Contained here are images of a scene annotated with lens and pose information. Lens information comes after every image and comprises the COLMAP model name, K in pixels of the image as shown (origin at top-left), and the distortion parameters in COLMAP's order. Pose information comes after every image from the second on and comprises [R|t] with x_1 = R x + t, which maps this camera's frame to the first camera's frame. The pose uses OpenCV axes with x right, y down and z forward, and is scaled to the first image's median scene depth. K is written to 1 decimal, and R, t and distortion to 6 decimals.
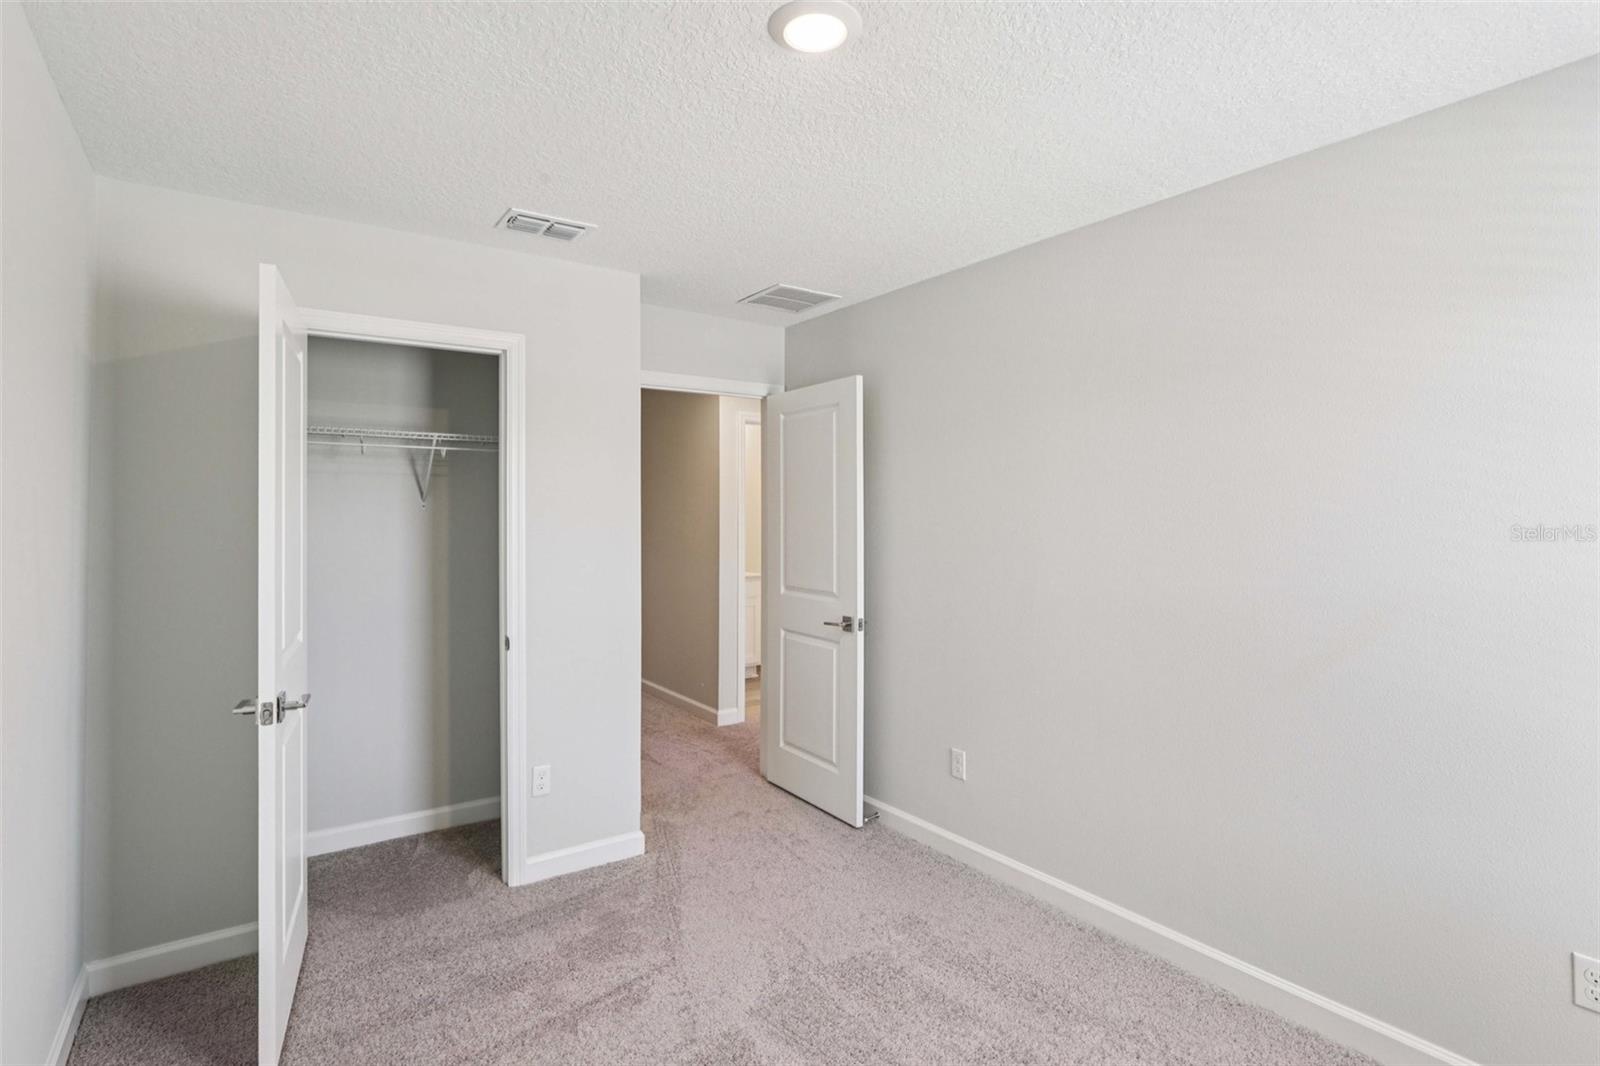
lens RADIAL K [[778.5, 0, 746.0], [0, 778.5, 523.7], [0, 0, 1]] dist [-0.000290, 0.000174]
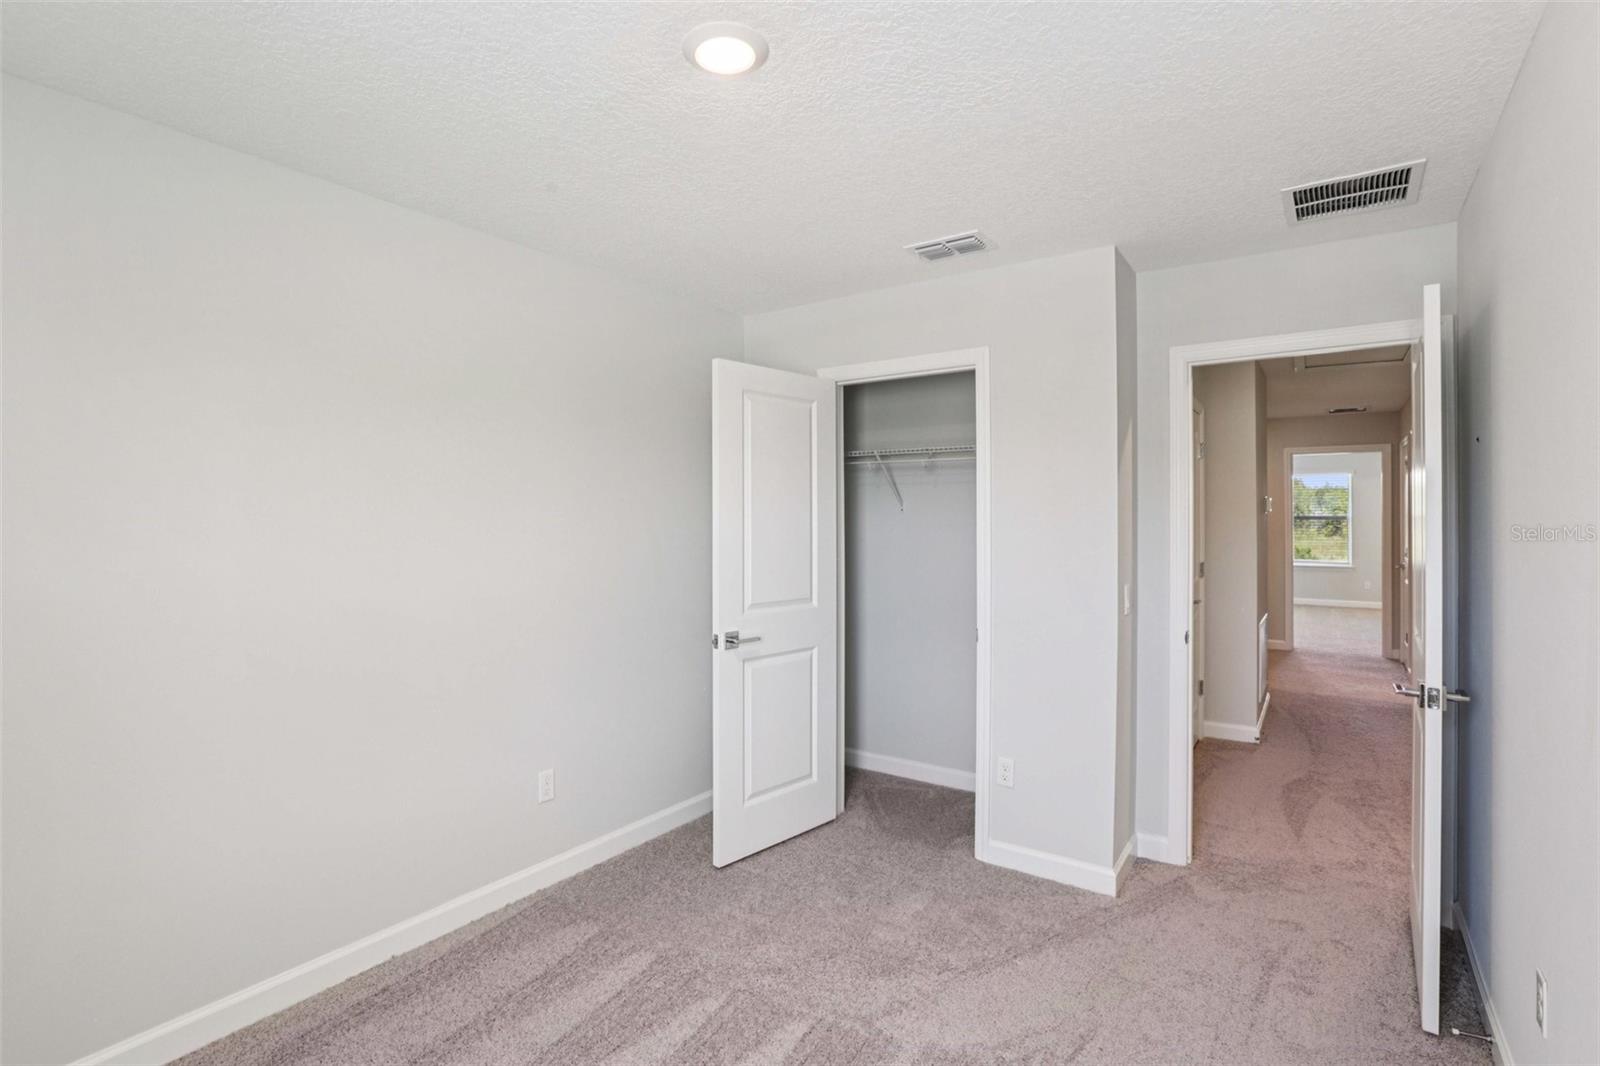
lens RADIAL K [[756.6, 0, 800.0], [0, 756.6, 533.0], [0, 0, 1]] dist [-0.002278, -0.000215]
pose [[0.376508, 0.021590, -0.926162, 0.545082], [-0.005425, 0.999763, 0.021100, -0.008804], [0.926398, -0.002920, 0.376536, 0.356513]]
